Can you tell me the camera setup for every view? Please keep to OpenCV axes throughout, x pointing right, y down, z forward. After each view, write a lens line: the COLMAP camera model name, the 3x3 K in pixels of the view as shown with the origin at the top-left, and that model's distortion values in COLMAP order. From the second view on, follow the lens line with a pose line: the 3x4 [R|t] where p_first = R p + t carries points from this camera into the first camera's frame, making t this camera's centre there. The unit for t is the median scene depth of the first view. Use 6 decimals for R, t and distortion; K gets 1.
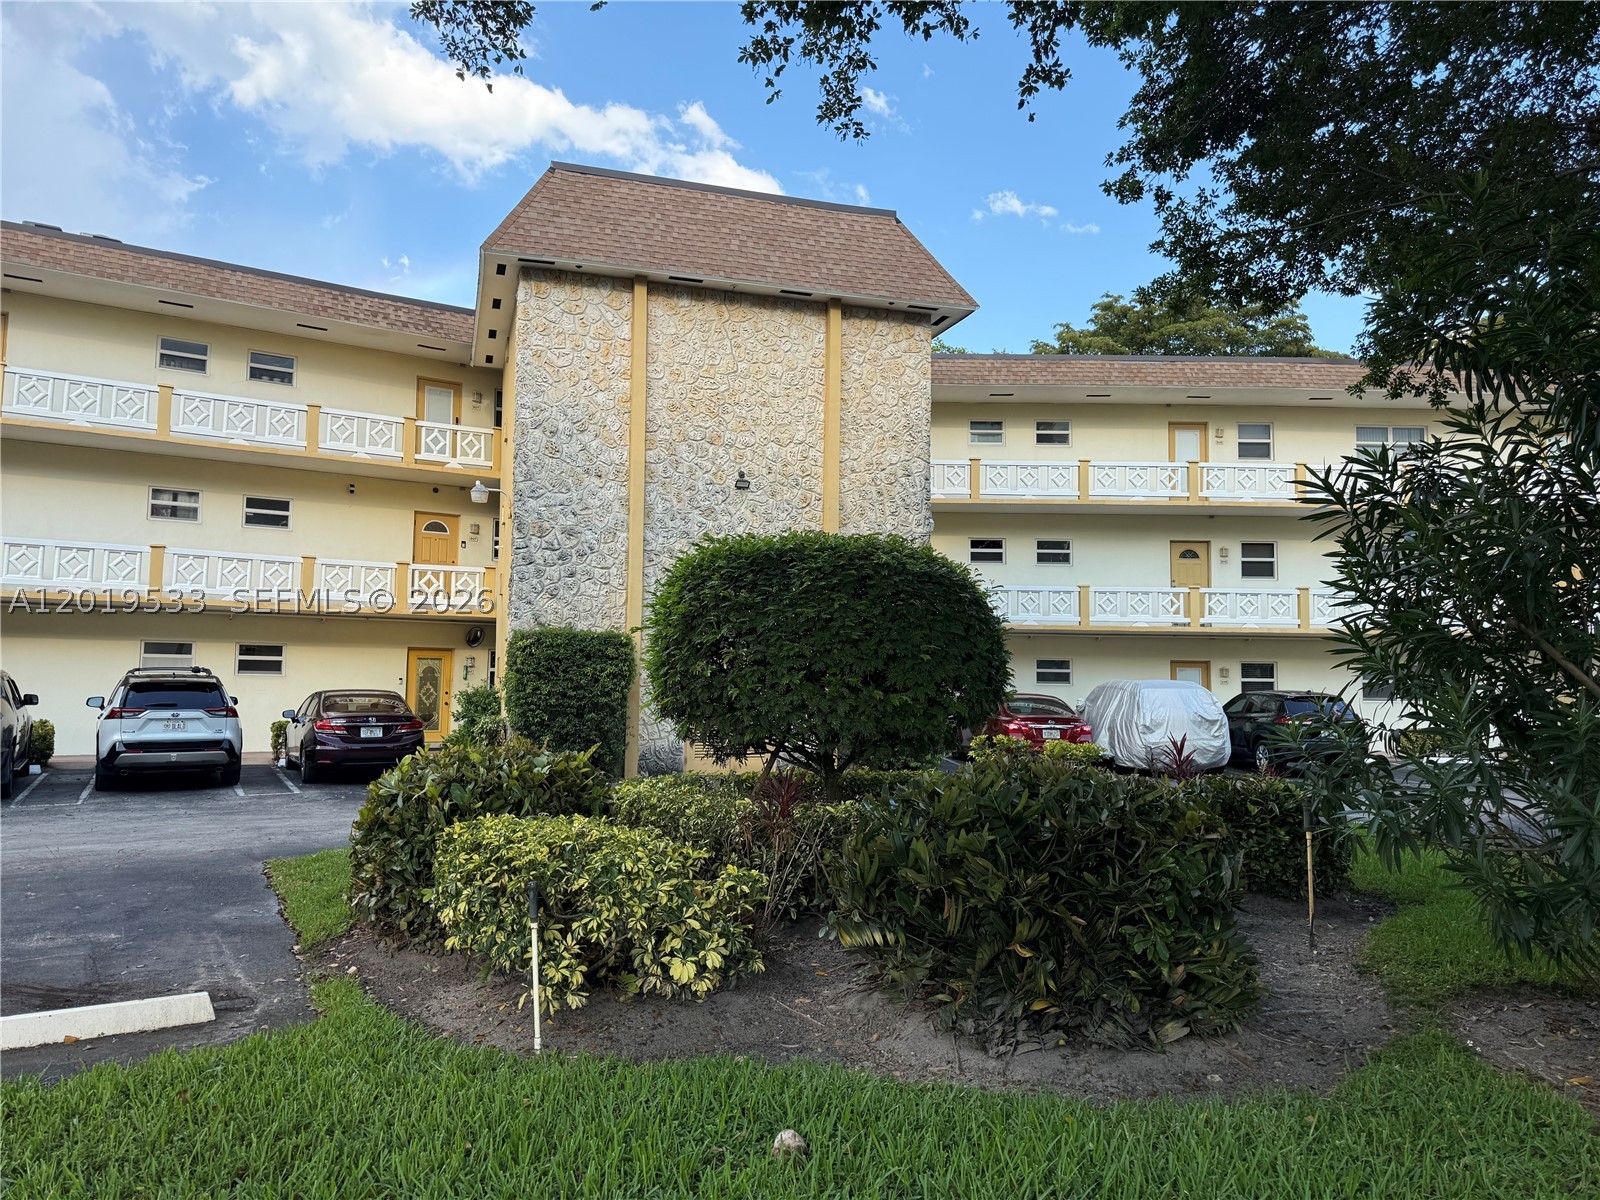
lens RADIAL K [[1119.7, 0, 799.9], [0, 1119.7, 600.9], [0, 0, 1]] dist [0.011113, 0.000293]
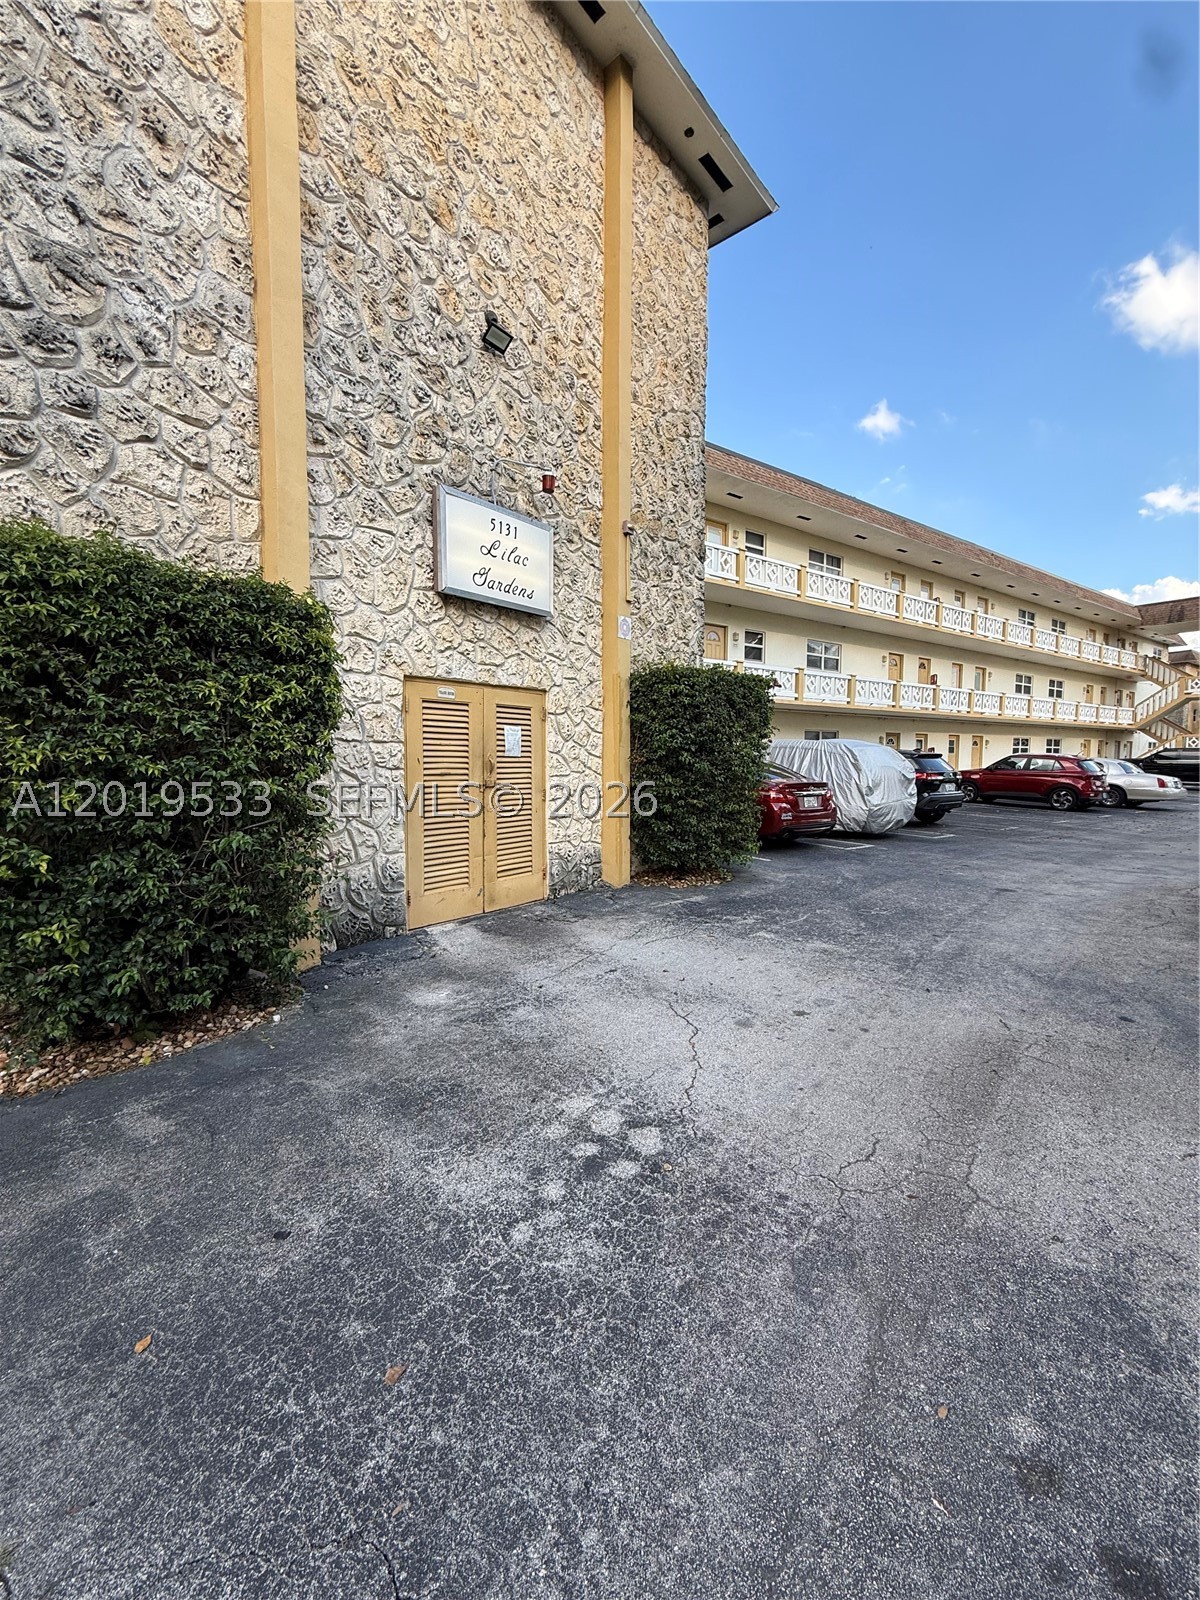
lens RADIAL K [[634.9, 0, 600.4], [0, 634.9, 796.5], [0, 0, 1]] dist [0.000074, -0.000480]
pose [[0.843458, -0.044551, 0.535344, -0.178246], [-0.033812, 0.990176, 0.135675, 0.058928], [-0.536130, -0.132538, 0.833666, 0.739004]]
